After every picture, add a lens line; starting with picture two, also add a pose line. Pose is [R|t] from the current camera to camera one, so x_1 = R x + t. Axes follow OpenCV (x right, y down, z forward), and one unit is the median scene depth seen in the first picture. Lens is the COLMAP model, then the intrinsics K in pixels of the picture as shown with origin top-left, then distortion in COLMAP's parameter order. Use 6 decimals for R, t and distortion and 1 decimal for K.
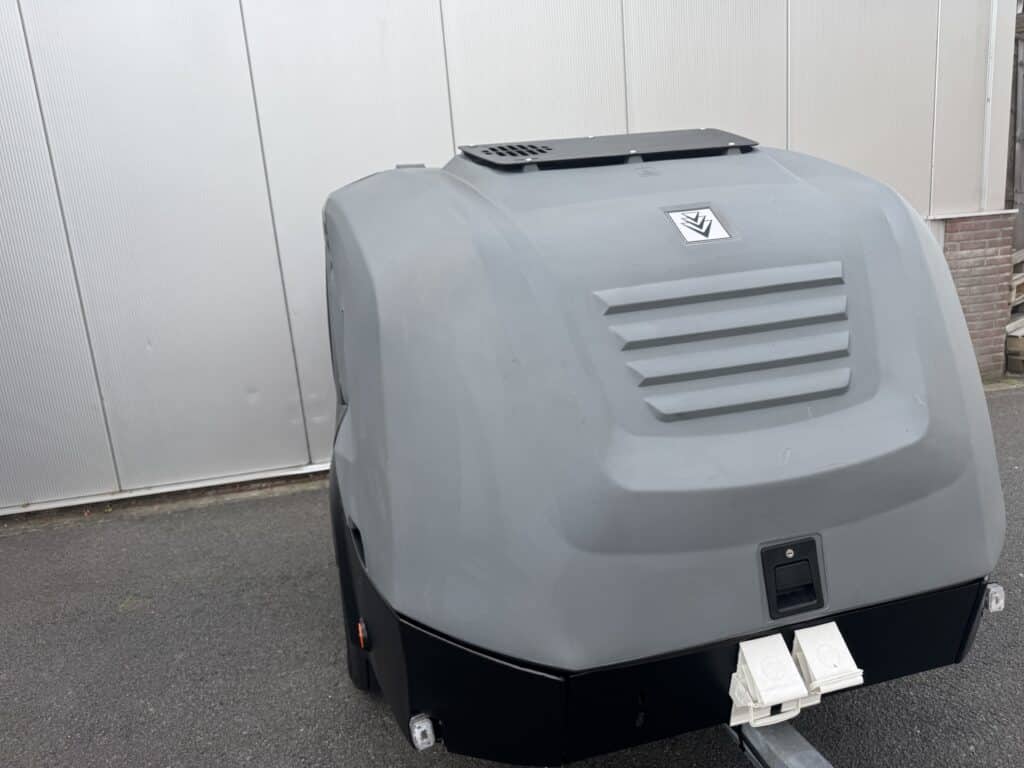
lens RADIAL K [[728.5, 0, 512.0], [0, 728.5, 384.0], [0, 0, 1]] dist [-0.001888, -0.006341]
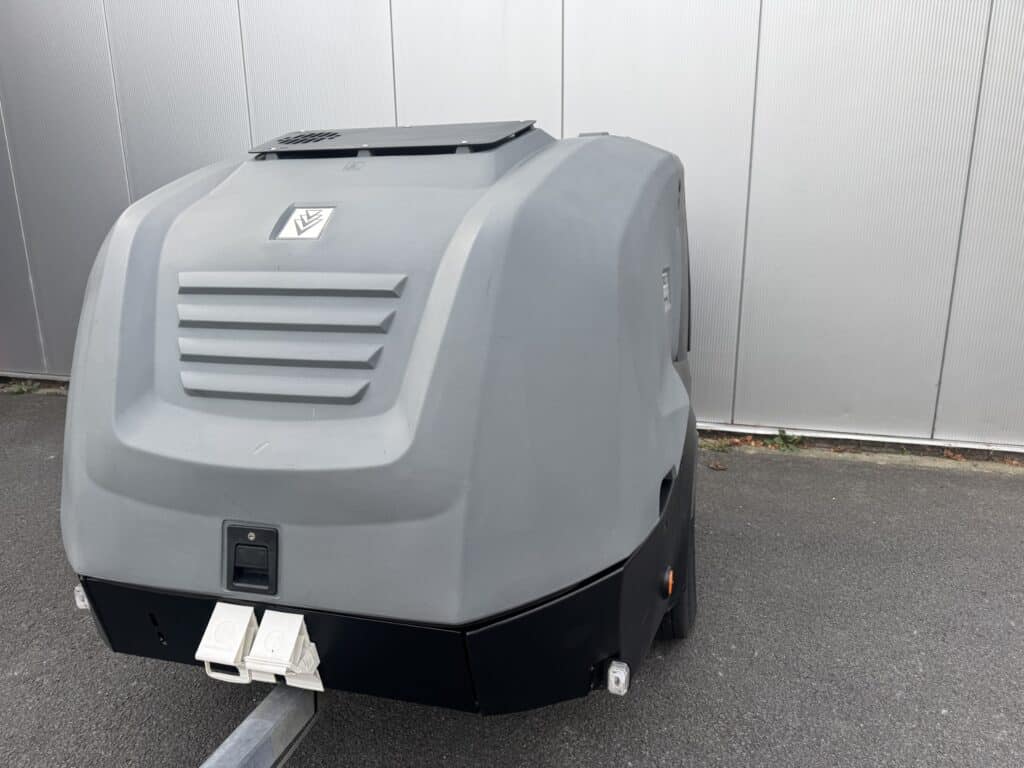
lens RADIAL K [[723.6, 0, 512.0], [0, 723.6, 384.0], [0, 0, 1]] dist [0.033606, -0.040508]
pose [[0.876147, 0.186544, -0.444486, 0.811331], [-0.161070, 0.982380, 0.094798, -0.107889], [0.454338, -0.011464, 0.890756, 0.153127]]
